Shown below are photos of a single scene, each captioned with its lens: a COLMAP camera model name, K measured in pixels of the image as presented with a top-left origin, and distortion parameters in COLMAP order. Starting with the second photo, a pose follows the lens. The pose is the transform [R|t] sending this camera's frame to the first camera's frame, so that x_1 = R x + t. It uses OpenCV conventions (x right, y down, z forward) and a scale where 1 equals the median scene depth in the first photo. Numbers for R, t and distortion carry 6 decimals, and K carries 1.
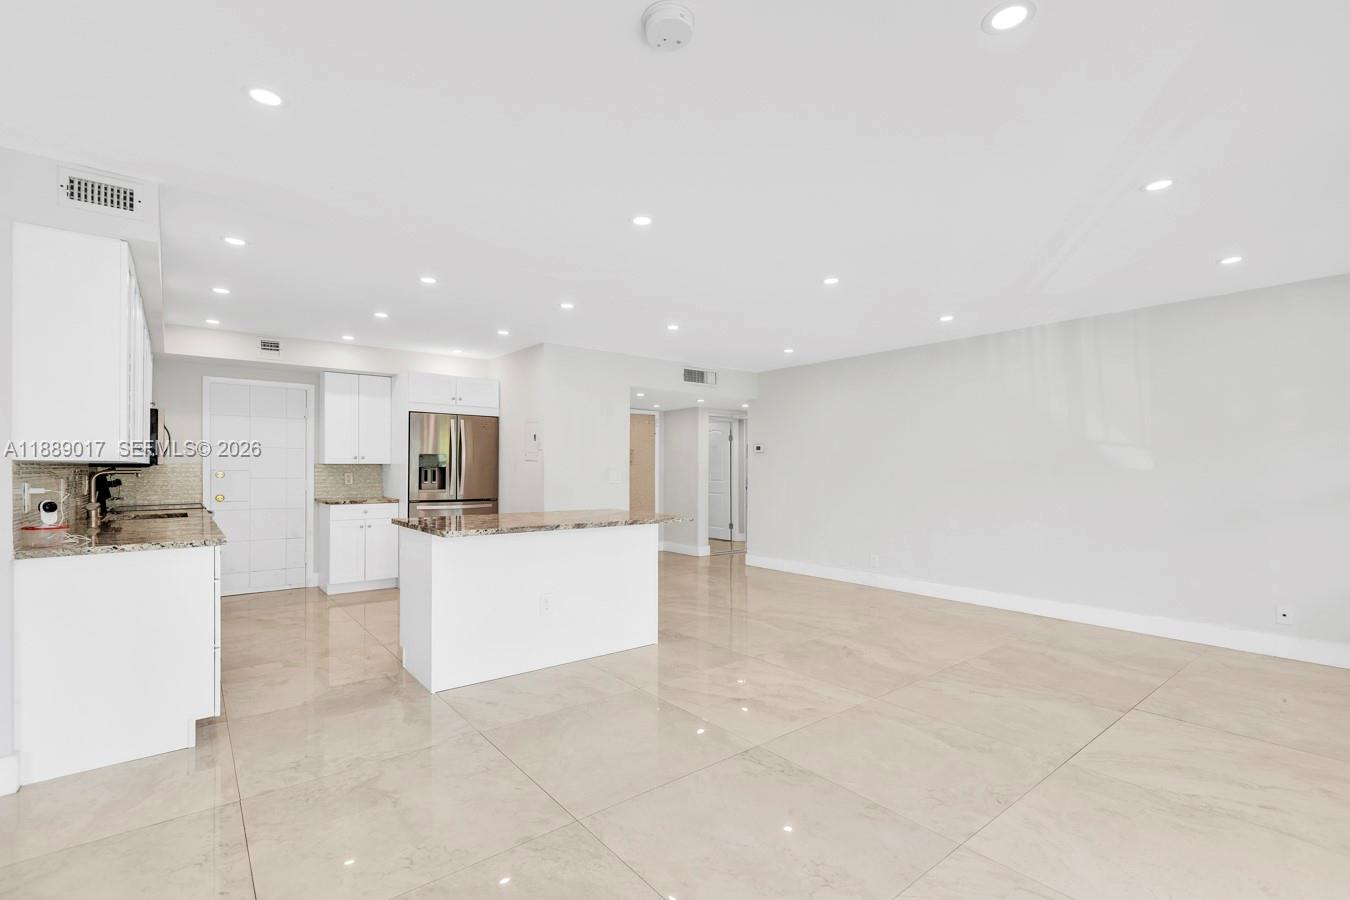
lens RADIAL K [[608.7, 0, 677.1], [0, 608.7, 462.8], [0, 0, 1]] dist [0.002460, -0.000122]
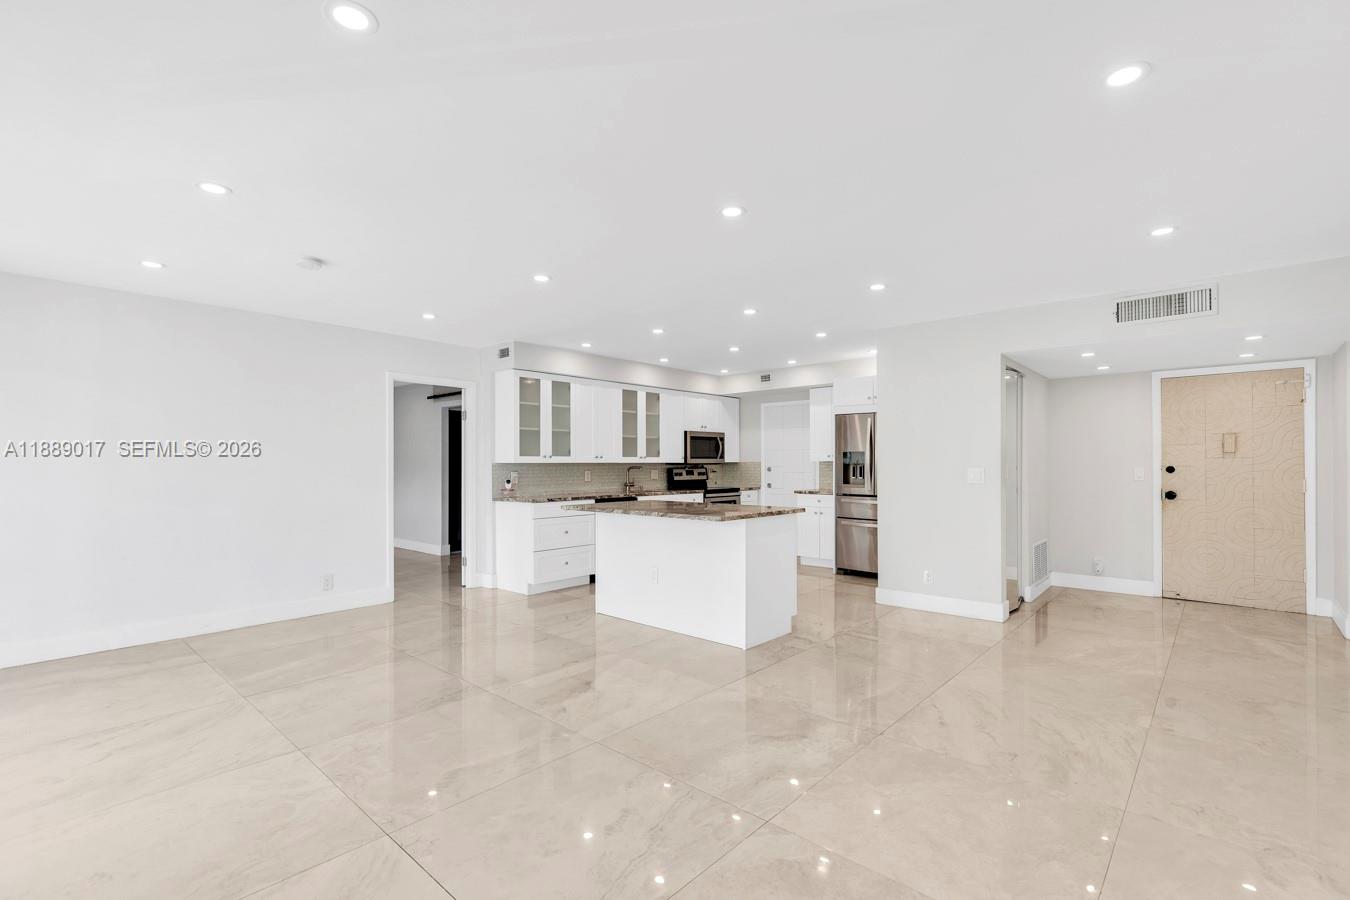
lens RADIAL K [[608.7, 0, 678.6], [0, 608.7, 460.8], [0, 0, 1]] dist [0.002460, -0.000122]
pose [[0.156916, -0.008425, -0.987576, 0.653393], [0.012184, 0.999904, -0.006595, 0.005482], [0.987537, -0.010997, 0.157004, 0.551364]]
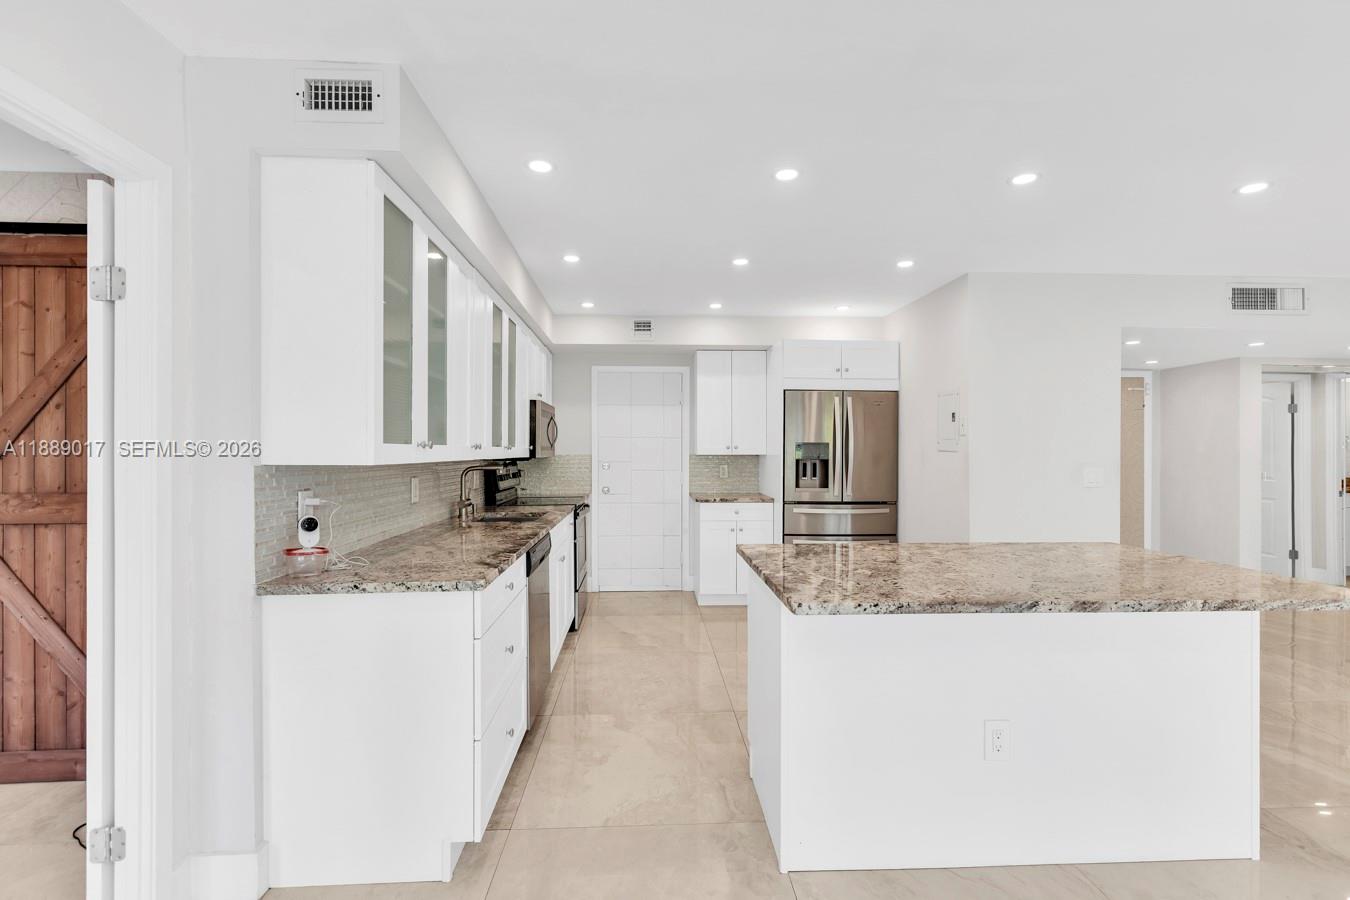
lens RADIAL K [[608.7, 0, 673.3], [0, 608.7, 453.1], [0, 0, 1]] dist [0.002460, -0.000122]
pose [[0.804141, 0.000539, -0.594438, -0.083931], [0.005893, 0.999943, 0.008878, -0.009414], [0.594409, -0.010642, 0.804092, 0.277846]]
